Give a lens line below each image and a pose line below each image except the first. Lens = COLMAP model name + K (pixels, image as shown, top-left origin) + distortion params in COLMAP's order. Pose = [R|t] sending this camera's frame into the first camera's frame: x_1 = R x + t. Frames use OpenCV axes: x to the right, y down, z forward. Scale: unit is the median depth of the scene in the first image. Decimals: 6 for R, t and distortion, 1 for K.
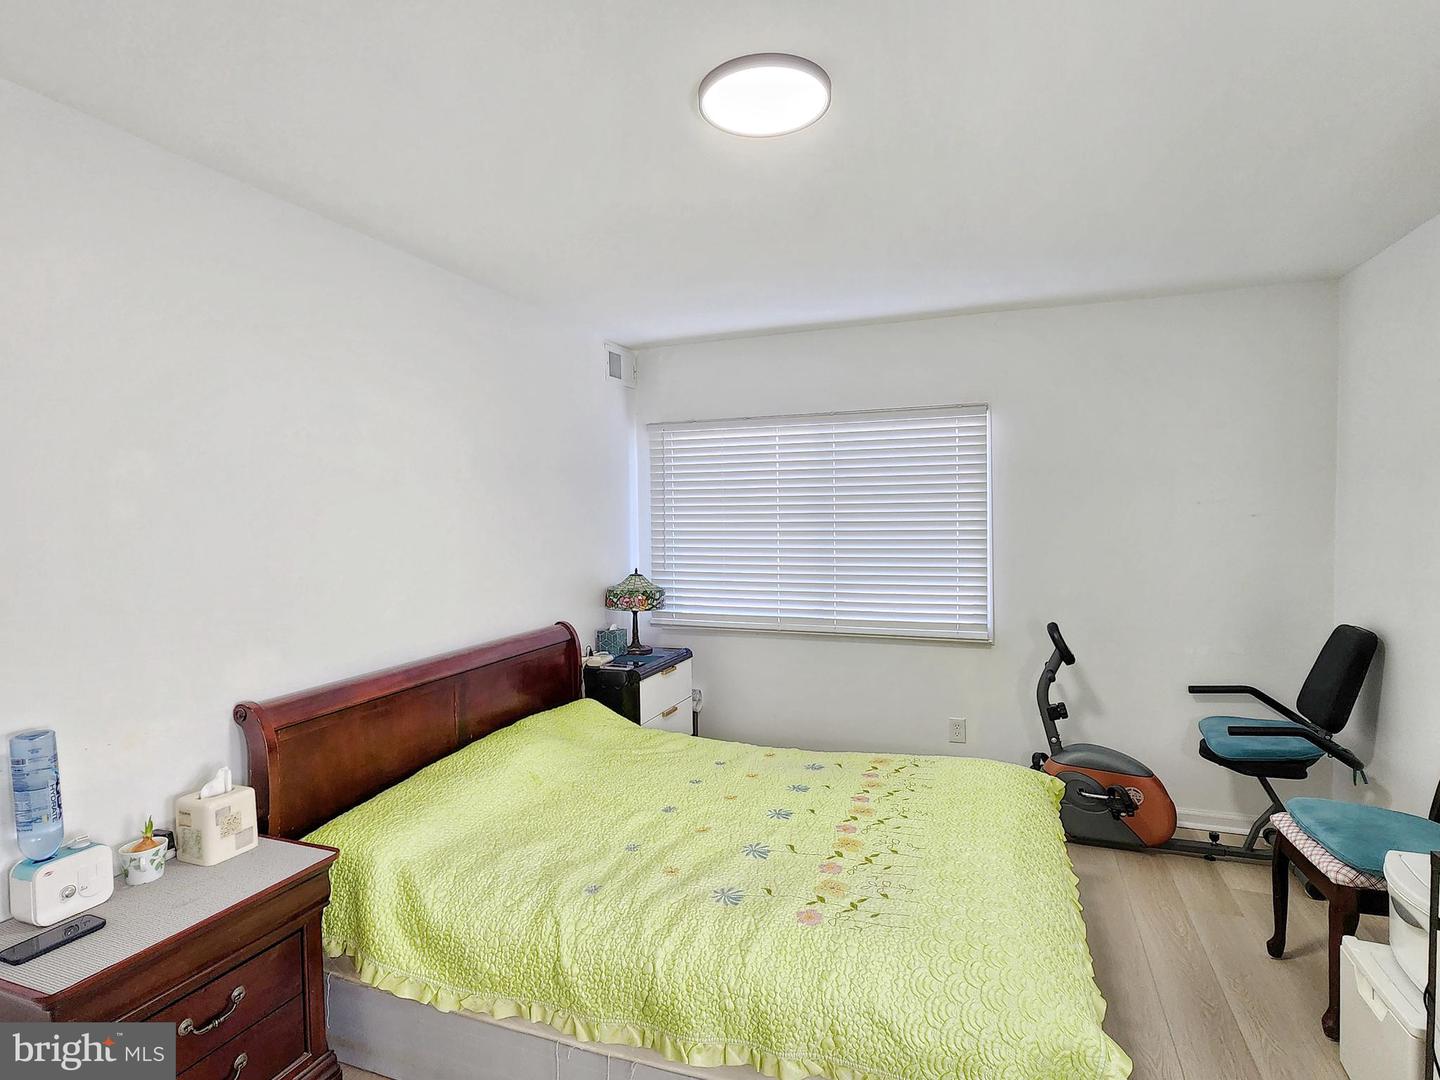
lens RADIAL K [[760.1, 0, 707.4], [0, 760.1, 536.5], [0, 0, 1]] dist [0.000439, -0.000847]
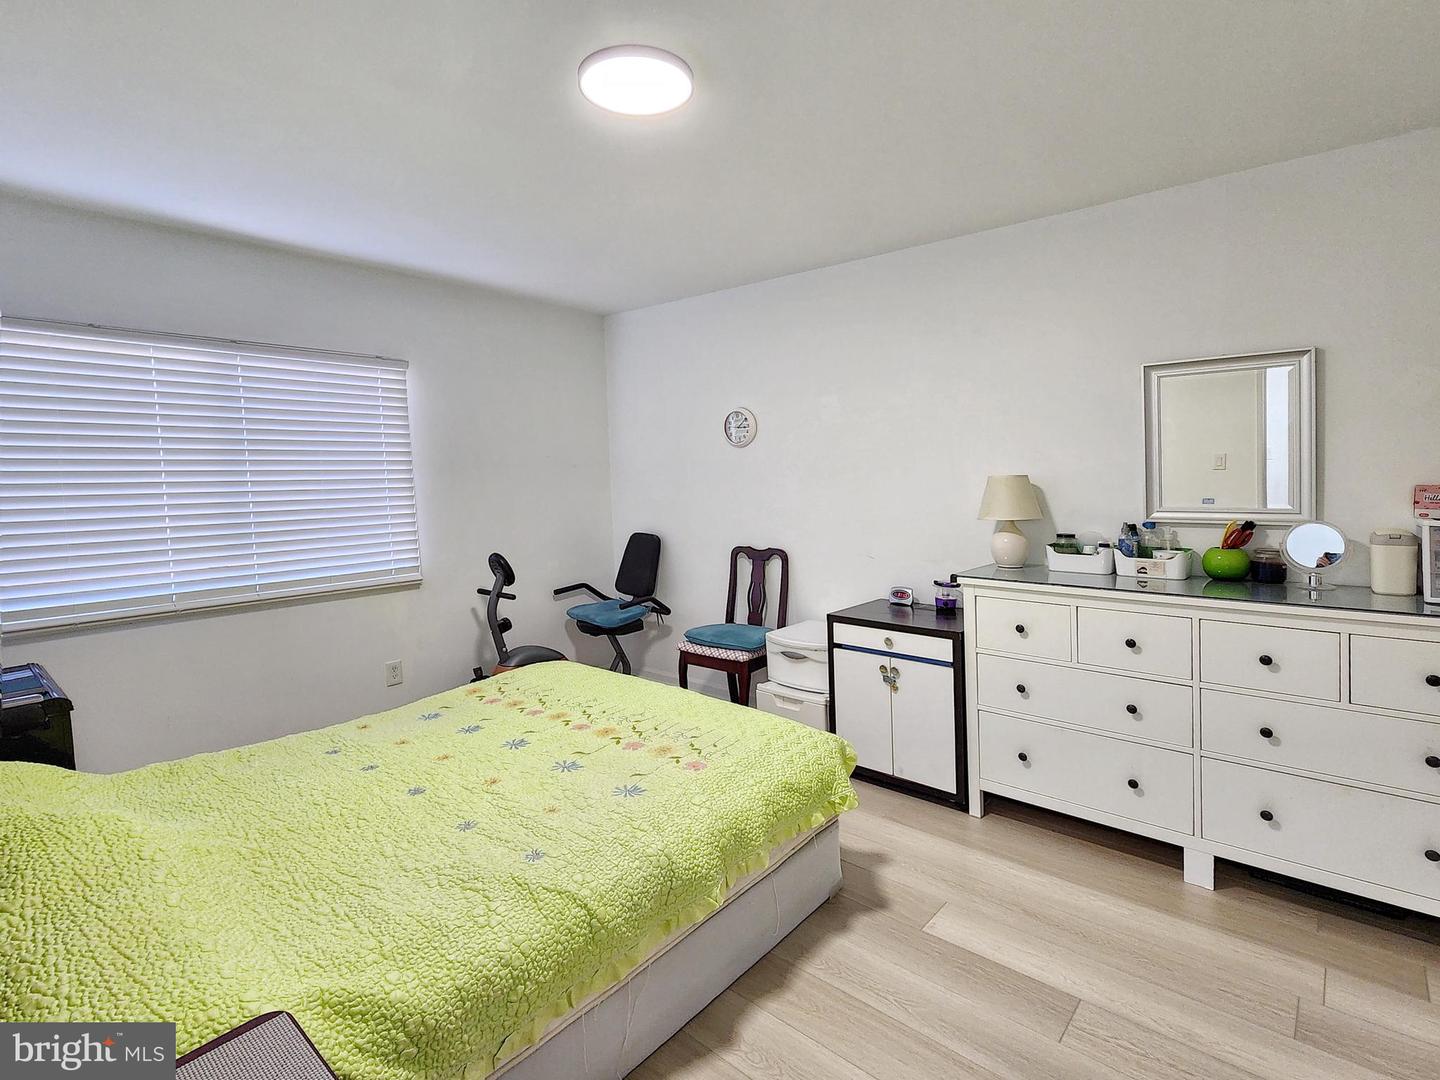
lens RADIAL K [[717.5, 0, 721.3], [0, 717.5, 506.3], [0, 0, 1]] dist [0.000042, -0.000008]
pose [[0.331883, -0.039775, 0.942482, -0.502958], [0.035750, 0.998923, 0.029568, 0.018688], [-0.942643, 0.023881, 0.332947, 0.289853]]
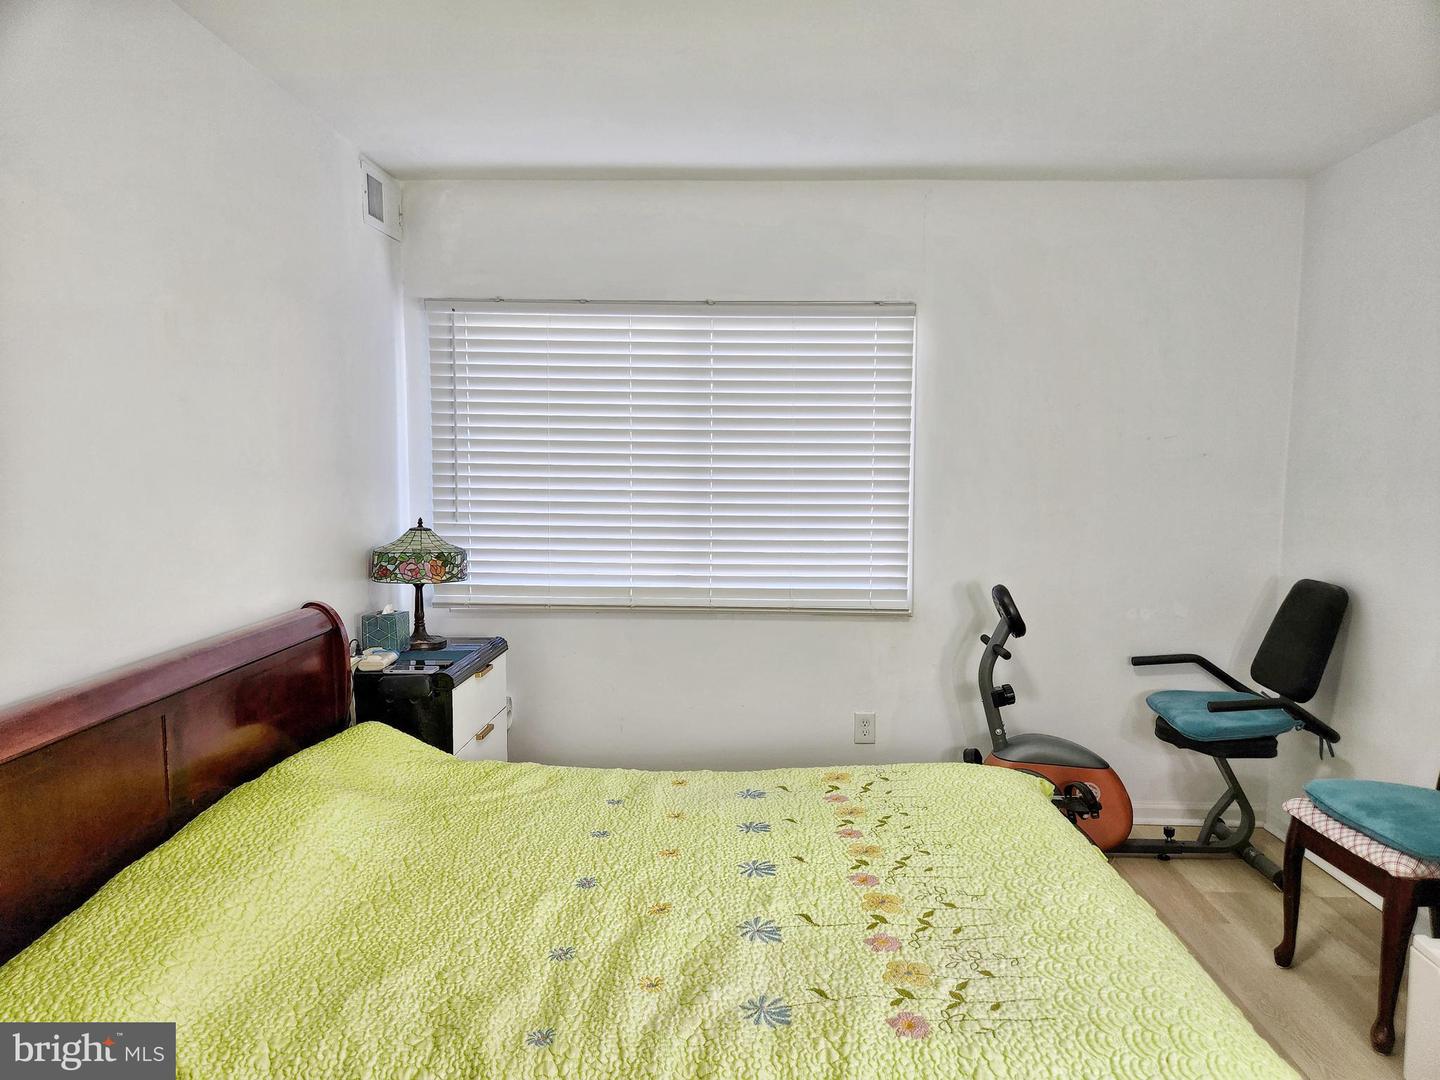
lens RADIAL K [[974.2, 0, 734.0], [0, 974.2, 544.1], [0, 0, 1]] dist [0.069946, -0.060079]
pose [[0.939736, -0.007674, 0.341814, -0.157400], [-0.010529, 0.998624, 0.051367, 0.021176], [-0.341738, -0.051871, 0.938363, 0.140574]]
